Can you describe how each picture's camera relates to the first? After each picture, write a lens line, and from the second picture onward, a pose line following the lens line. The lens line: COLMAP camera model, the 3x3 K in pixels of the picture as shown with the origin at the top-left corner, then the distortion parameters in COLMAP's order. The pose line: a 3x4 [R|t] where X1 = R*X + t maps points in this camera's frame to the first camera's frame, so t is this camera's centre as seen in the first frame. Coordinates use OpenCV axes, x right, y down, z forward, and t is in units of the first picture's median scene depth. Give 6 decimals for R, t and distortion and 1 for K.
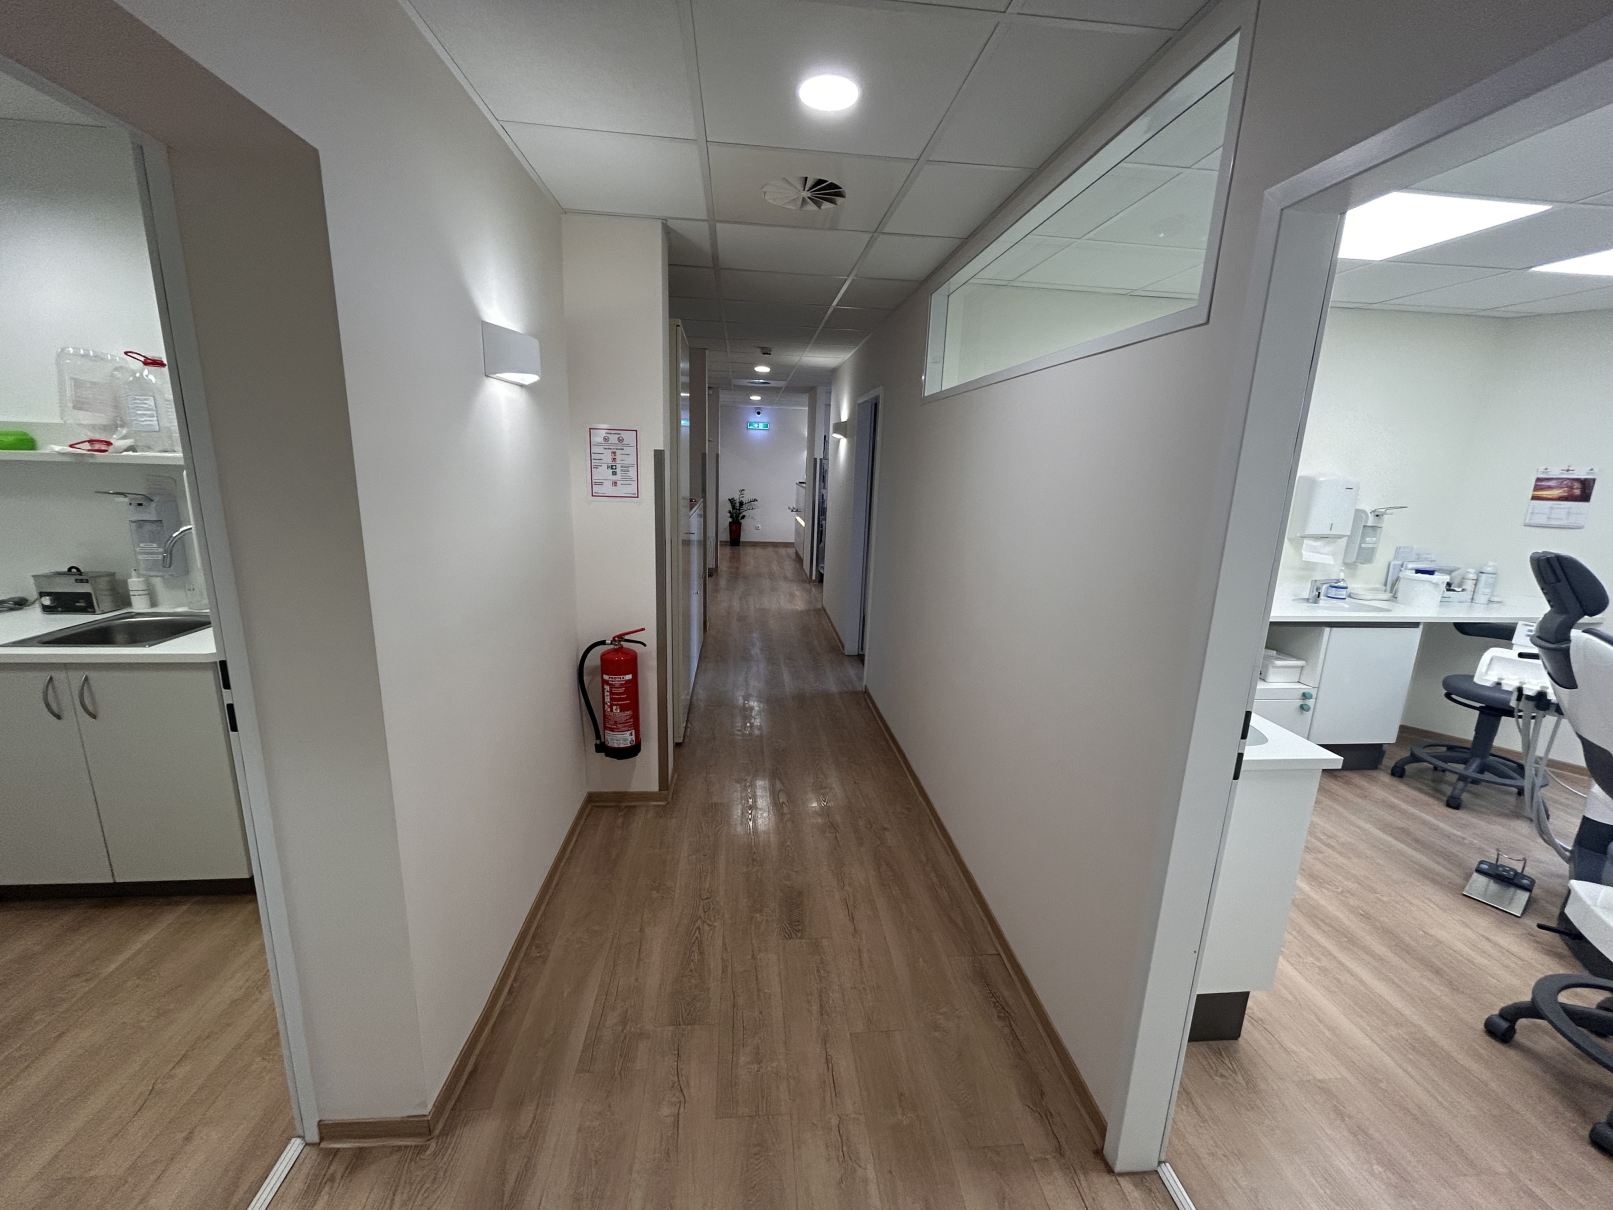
lens RADIAL K [[649.0, 0, 800.5], [0, 649.0, 600.9], [0, 0, 1]] dist [0.000132, -0.000926]
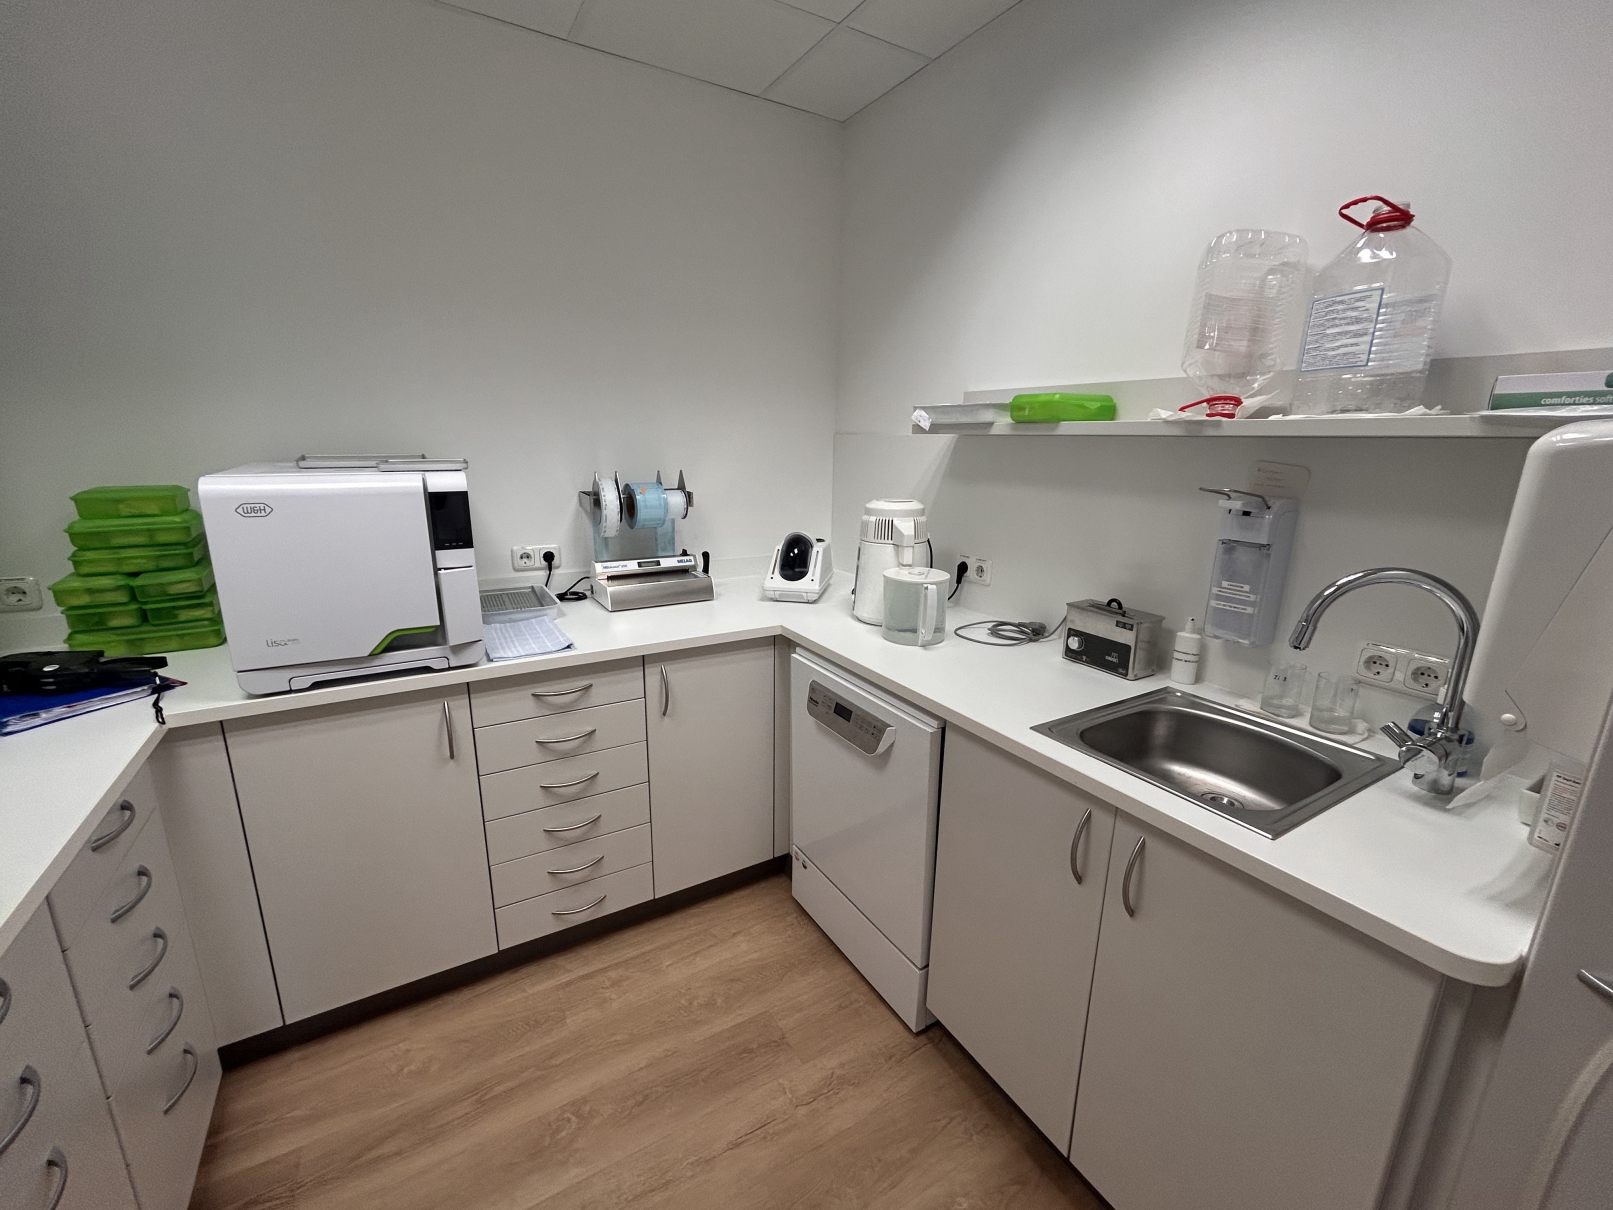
lens RADIAL K [[649.0, 0, 805.1], [0, 649.0, 598.2], [0, 0, 1]] dist [0.000132, -0.000926]
pose [[0.423085, 0.191331, -0.885659, -0.690356], [-0.189932, 0.974463, 0.119784, -0.075087], [0.885960, 0.117536, 0.448620, 0.437484]]
